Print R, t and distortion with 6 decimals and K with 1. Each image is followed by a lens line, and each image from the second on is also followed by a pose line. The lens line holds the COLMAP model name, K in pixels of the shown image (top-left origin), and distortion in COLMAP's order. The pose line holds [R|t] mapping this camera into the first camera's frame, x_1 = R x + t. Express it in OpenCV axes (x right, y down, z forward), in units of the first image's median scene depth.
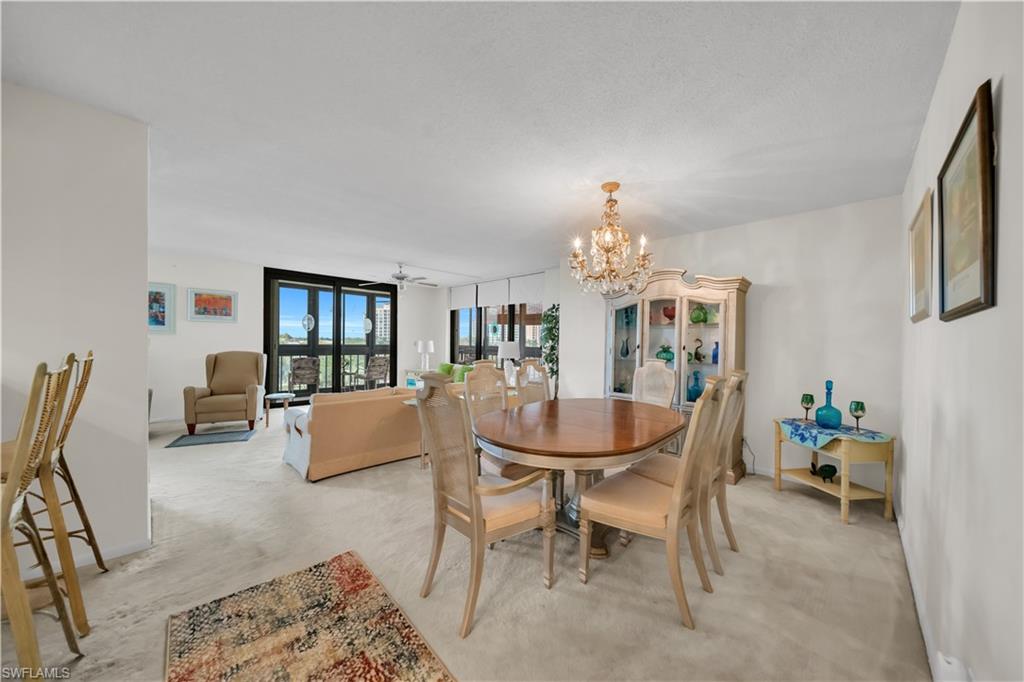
lens RADIAL K [[354.7, 0, 513.7], [0, 354.7, 346.1], [0, 0, 1]] dist [-0.000359, -0.000344]
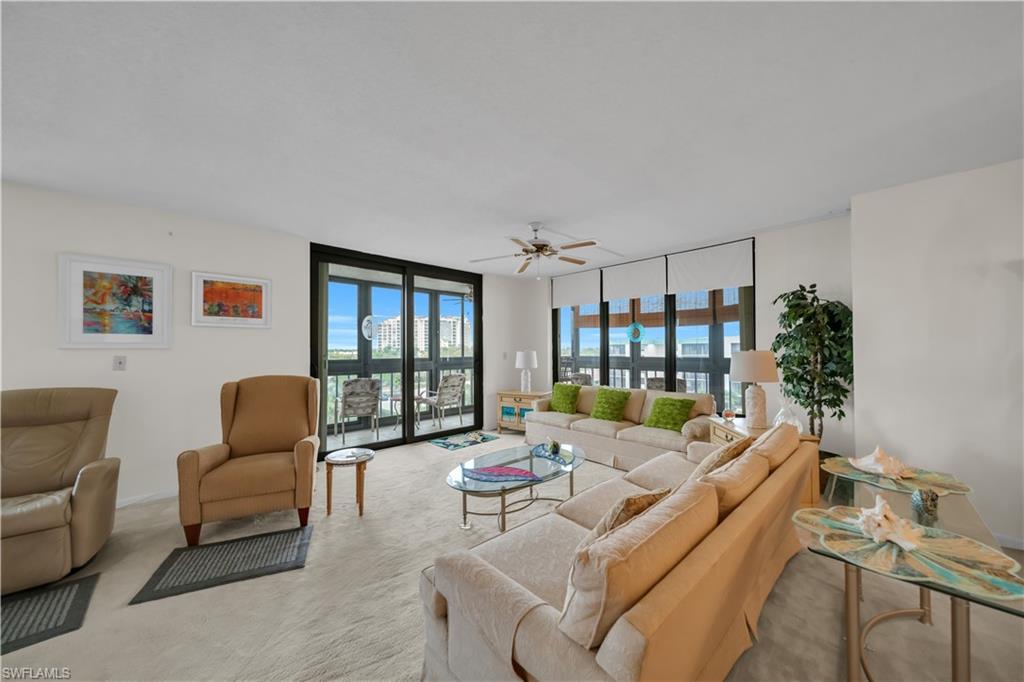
lens RADIAL K [[354.7, 0, 513.7], [0, 354.7, 346.1], [0, 0, 1]] dist [-0.000359, -0.000344]
pose [[0.999336, -0.019091, -0.031036, -0.376609], [0.018403, 0.999582, -0.022306, -0.014941], [0.031449, 0.021720, 0.999269, 0.441124]]
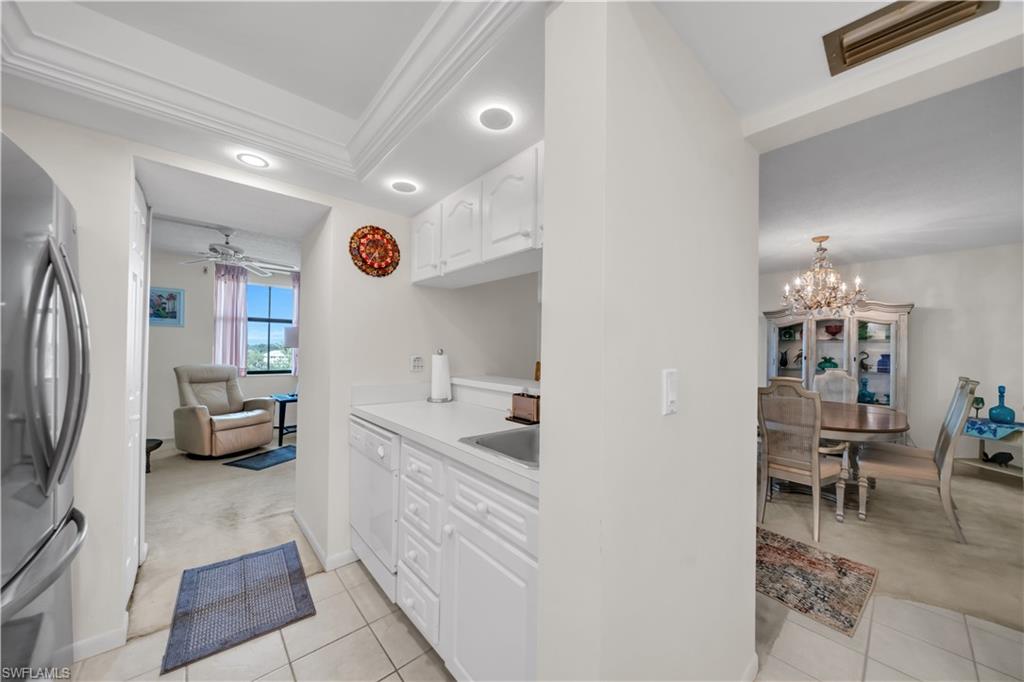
lens RADIAL K [[354.7, 0, 513.7], [0, 354.7, 346.1], [0, 0, 1]] dist [-0.000359, -0.000344]
pose [[0.997292, -0.000804, -0.073534, -0.414351], [-0.001039, 0.999687, -0.025016, -0.005898], [0.073531, 0.025024, 0.996979, -0.213929]]
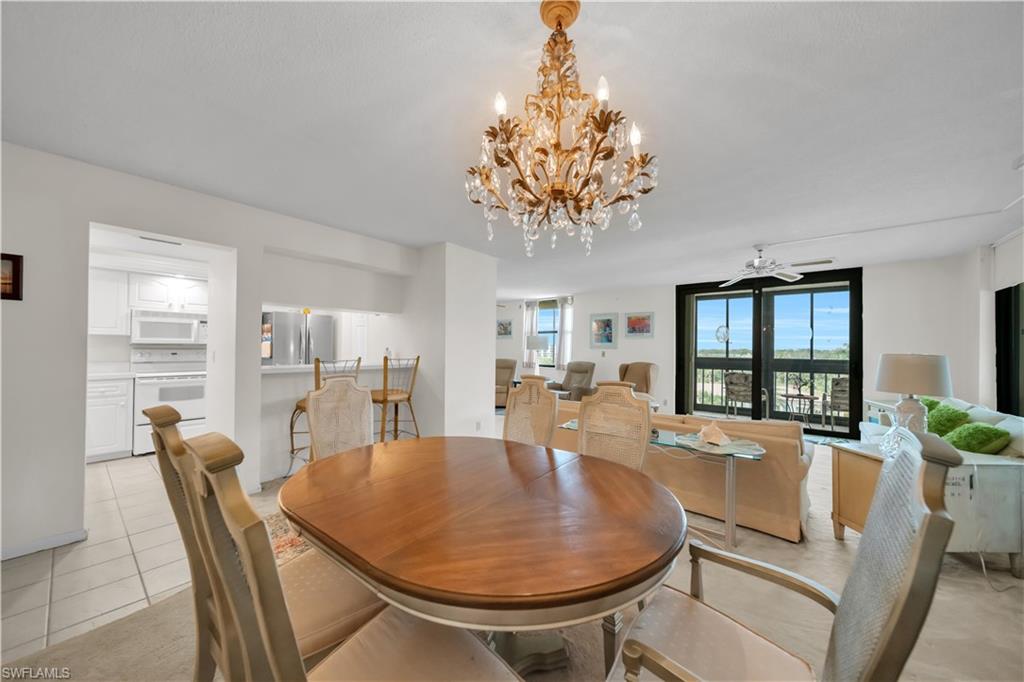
lens RADIAL K [[354.7, 0, 513.7], [0, 354.7, 346.1], [0, 0, 1]] dist [-0.000359, -0.000344]
pose [[0.096118, -0.022290, -0.995120, 0.380426], [-0.019105, 0.999524, -0.024234, -0.002858], [0.995187, 0.021341, 0.095646, 0.483187]]
